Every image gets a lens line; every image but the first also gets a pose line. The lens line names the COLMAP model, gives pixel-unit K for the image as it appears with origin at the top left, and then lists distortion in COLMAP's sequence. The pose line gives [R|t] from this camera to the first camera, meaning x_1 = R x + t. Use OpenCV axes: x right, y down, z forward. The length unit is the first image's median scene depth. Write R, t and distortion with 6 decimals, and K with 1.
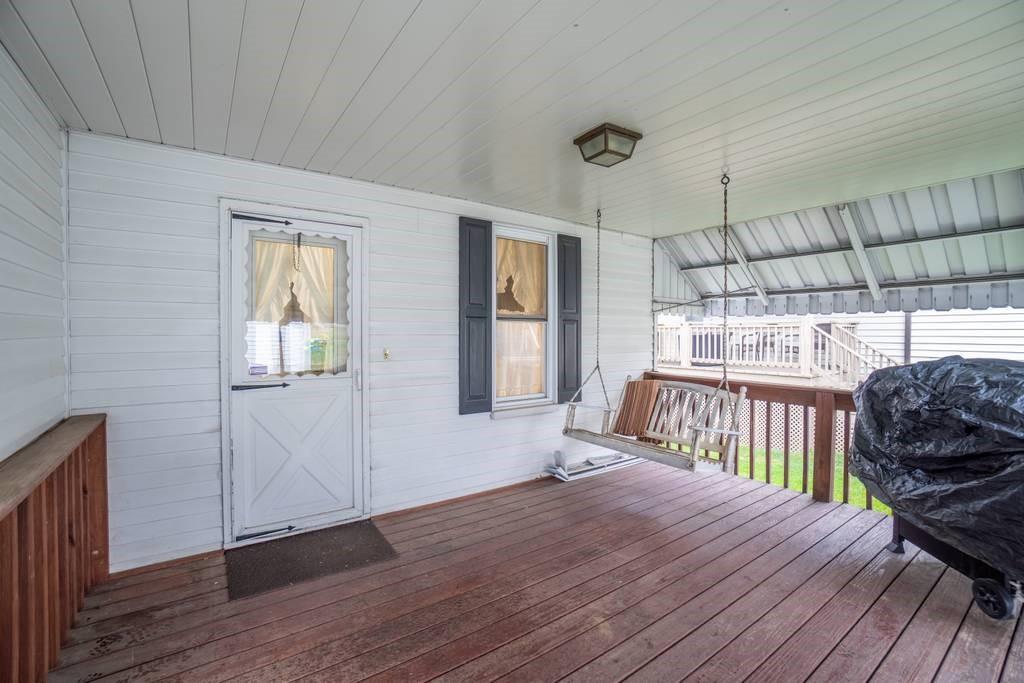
lens RADIAL K [[436.4, 0, 512.0], [0, 436.4, 341.5], [0, 0, 1]] dist [-0.002018, -0.000165]
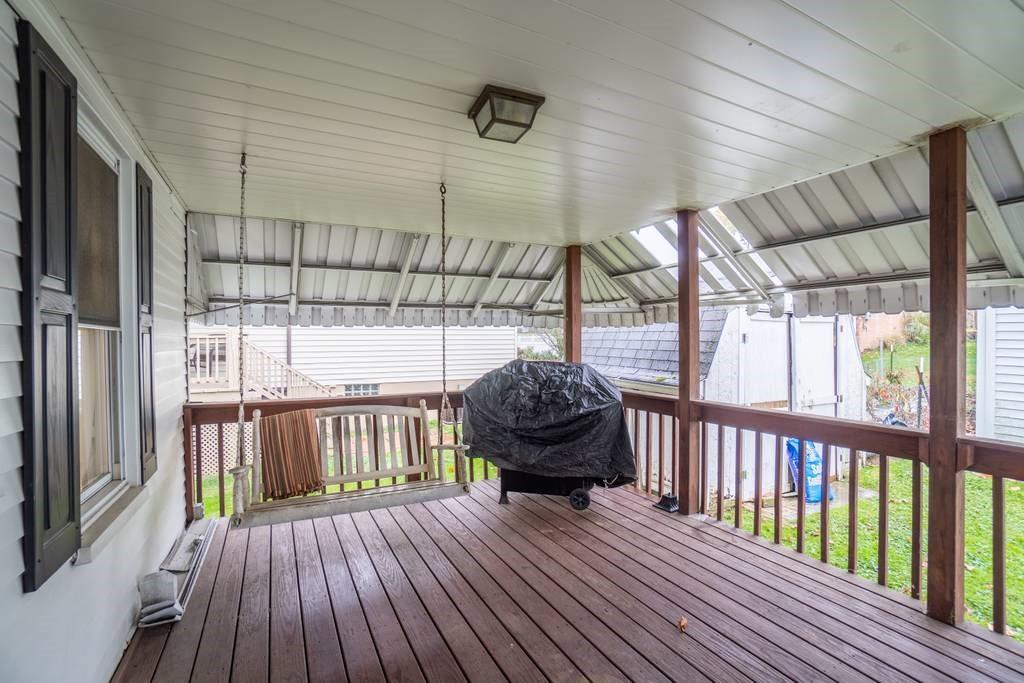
lens RADIAL K [[436.4, 0, 512.0], [0, 436.4, 341.5], [0, 0, 1]] dist [-0.002018, -0.000165]
pose [[0.191134, -0.006198, 0.981544, -0.247906], [0.031067, 0.999517, 0.000262, -0.012718], [-0.981072, 0.030443, 0.191235, 0.371868]]
